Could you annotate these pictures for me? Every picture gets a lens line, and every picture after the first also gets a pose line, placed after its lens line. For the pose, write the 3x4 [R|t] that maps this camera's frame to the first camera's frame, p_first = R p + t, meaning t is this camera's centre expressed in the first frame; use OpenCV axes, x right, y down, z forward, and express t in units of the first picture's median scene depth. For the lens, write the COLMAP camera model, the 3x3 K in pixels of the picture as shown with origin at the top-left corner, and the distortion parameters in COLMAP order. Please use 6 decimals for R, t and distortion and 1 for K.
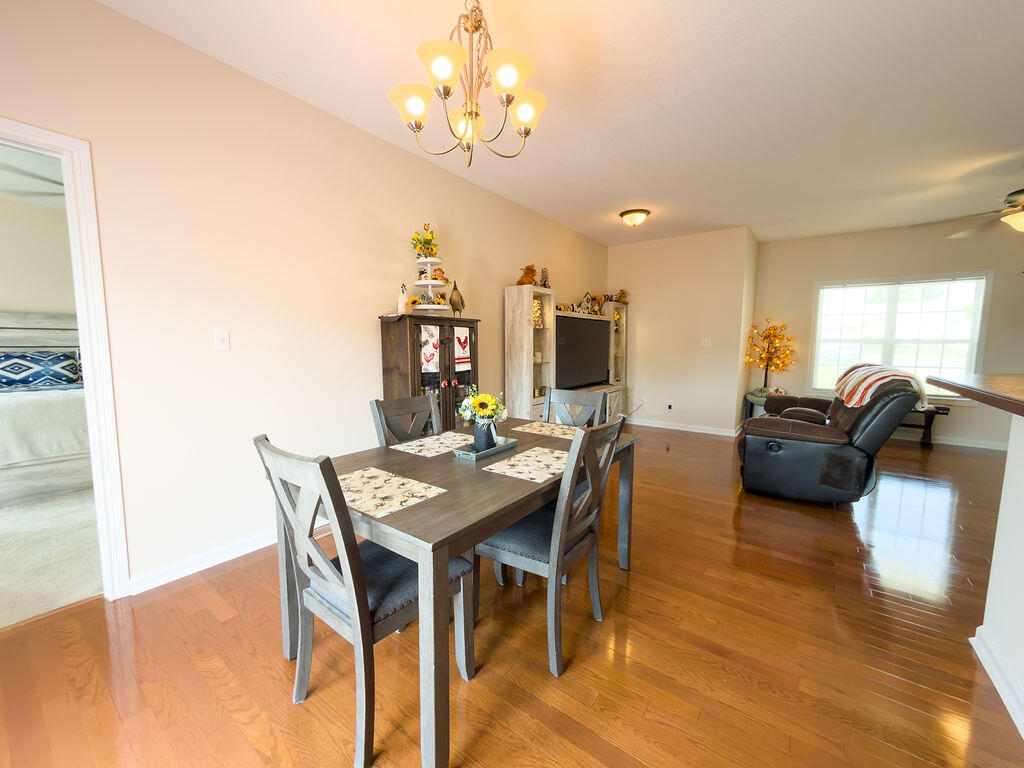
lens RADIAL K [[411.0, 0, 512.4], [0, 411.0, 385.1], [0, 0, 1]] dist [-0.001491, -0.000198]
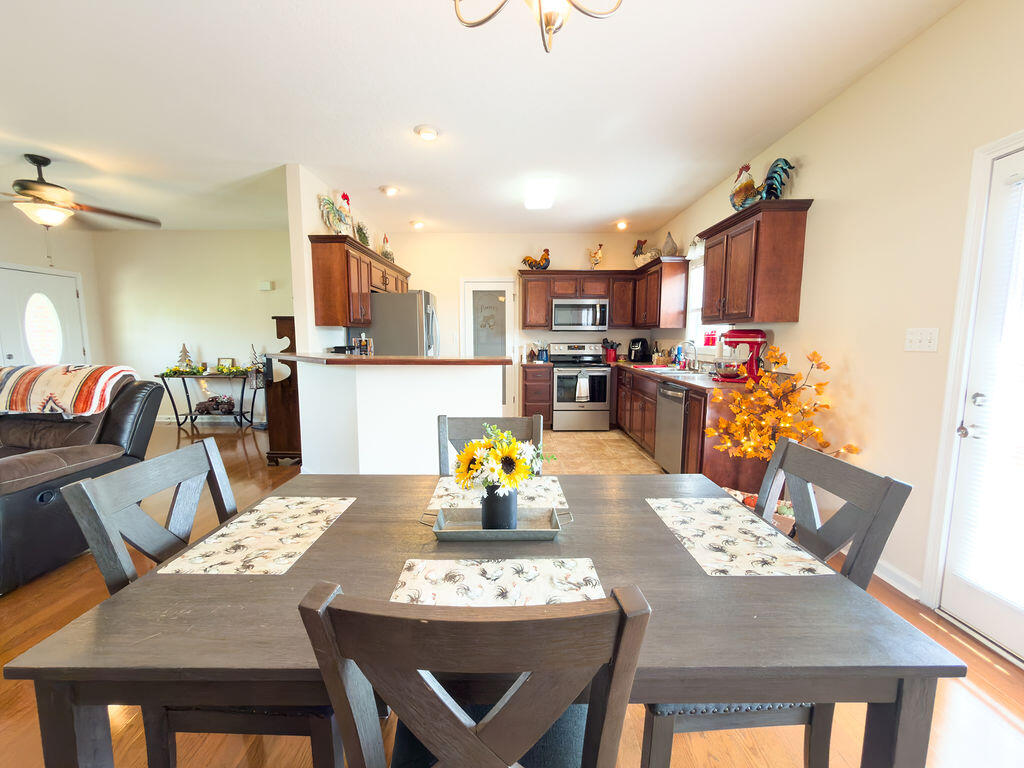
lens RADIAL K [[411.0, 0, 512.4], [0, 411.0, 385.1], [0, 0, 1]] dist [-0.001491, -0.000198]
pose [[-0.593678, -0.102807, 0.798109, -0.292060], [0.077884, 0.979808, 0.184146, -0.081340], [-0.800925, 0.171483, -0.573684, 0.724217]]
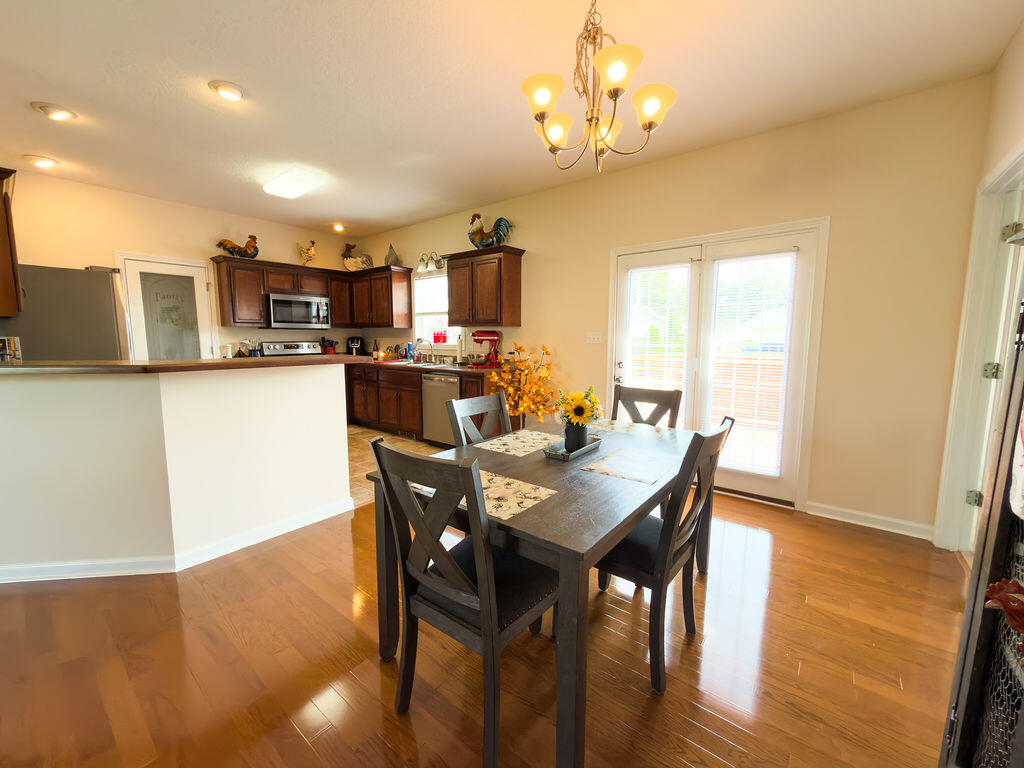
lens RADIAL K [[411.0, 0, 512.4], [0, 411.0, 385.1], [0, 0, 1]] dist [-0.001491, -0.000198]
pose [[-0.999309, -0.016793, 0.033167, 0.030626], [-0.009057, 0.975256, 0.220894, -0.115898], [-0.036056, 0.220440, -0.974734, 1.086786]]
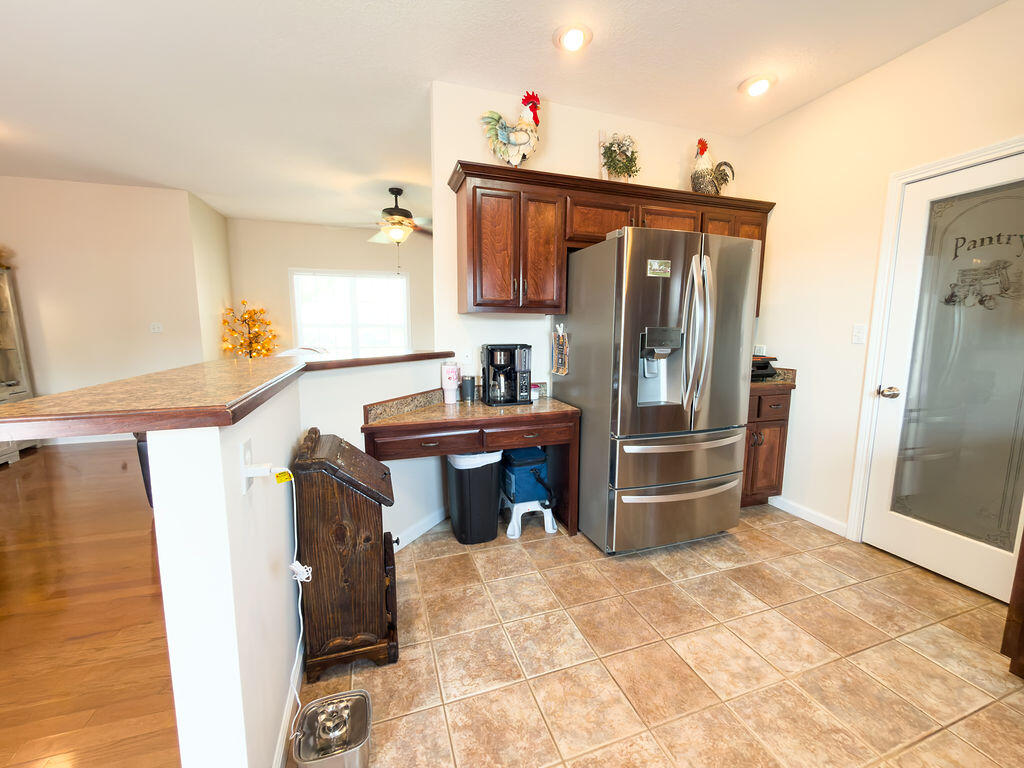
lens RADIAL K [[411.0, 0, 512.4], [0, 411.0, 385.1], [0, 0, 1]] dist [-0.001491, -0.000198]
pose [[0.578593, -0.114163, 0.807587, 0.354739], [0.084732, 0.993211, 0.079697, 0.007781], [-0.811203, 0.022316, 0.584338, -0.066042]]
